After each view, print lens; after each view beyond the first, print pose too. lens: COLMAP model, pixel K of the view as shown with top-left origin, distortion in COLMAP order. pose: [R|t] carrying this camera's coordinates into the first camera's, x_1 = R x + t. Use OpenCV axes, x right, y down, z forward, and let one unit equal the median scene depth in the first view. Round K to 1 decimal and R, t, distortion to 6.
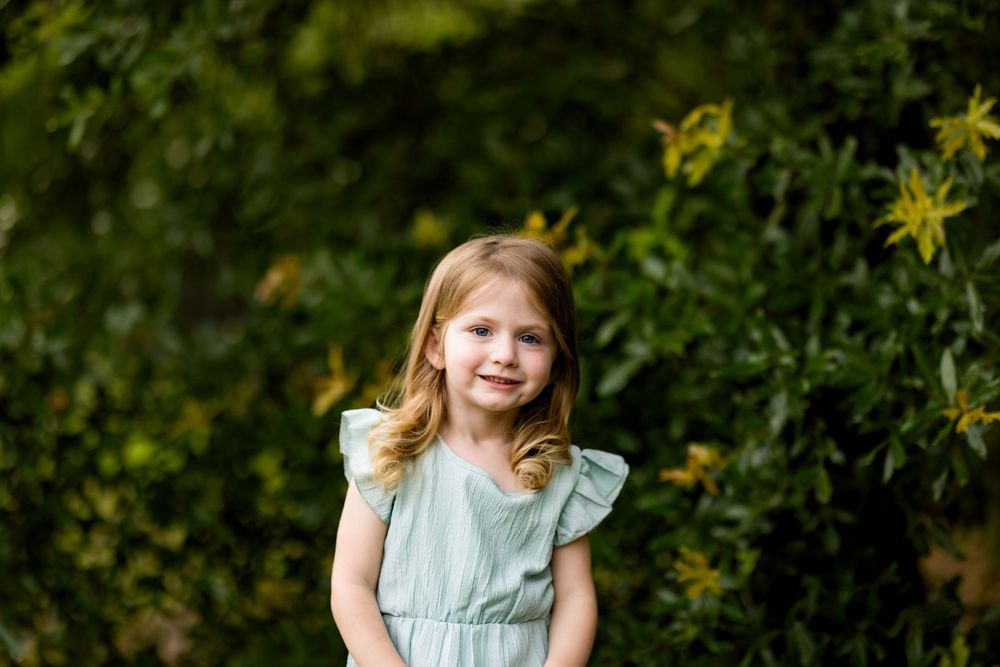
lens RADIAL K [[2547.3, 0, 497.4], [0, 2547.3, 316.3], [0, 0, 1]] dist [-0.061894, 0.258387]
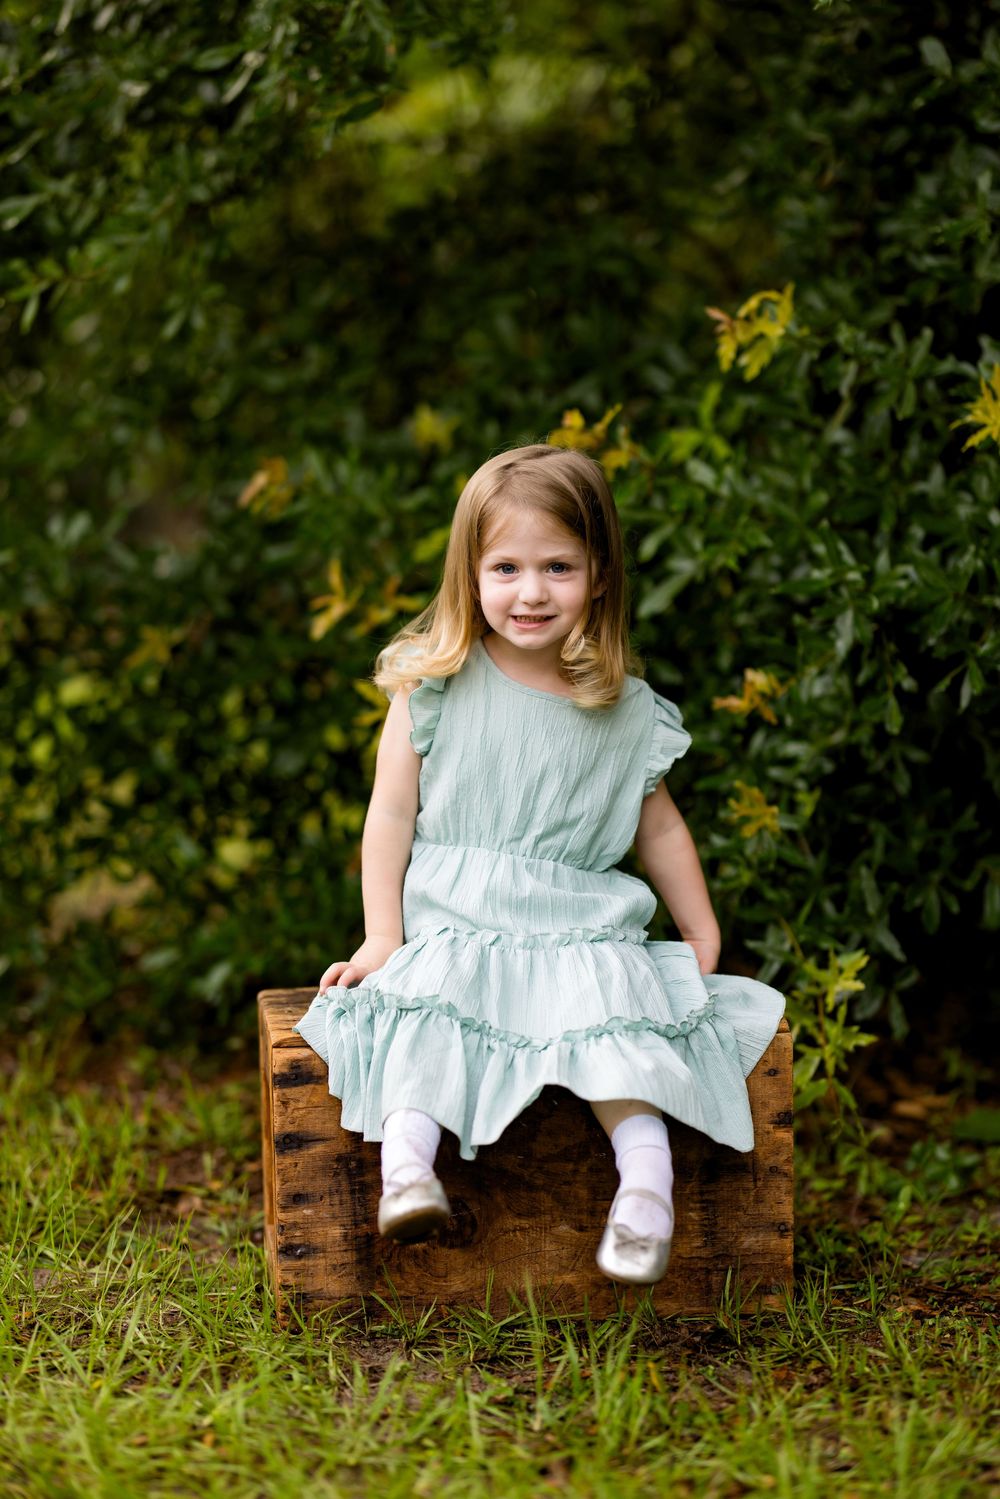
lens RADIAL K [[3818.5, 0, 501.8], [0, 3818.5, 663.1], [0, 0, 1]] dist [-0.061894, 0.258387]
pose [[0.999567, 0.005082, 0.028968, -0.046925], [-0.005909, 0.999576, 0.028509, 0.009730], [-0.028811, -0.028668, 0.999174, -0.326342]]
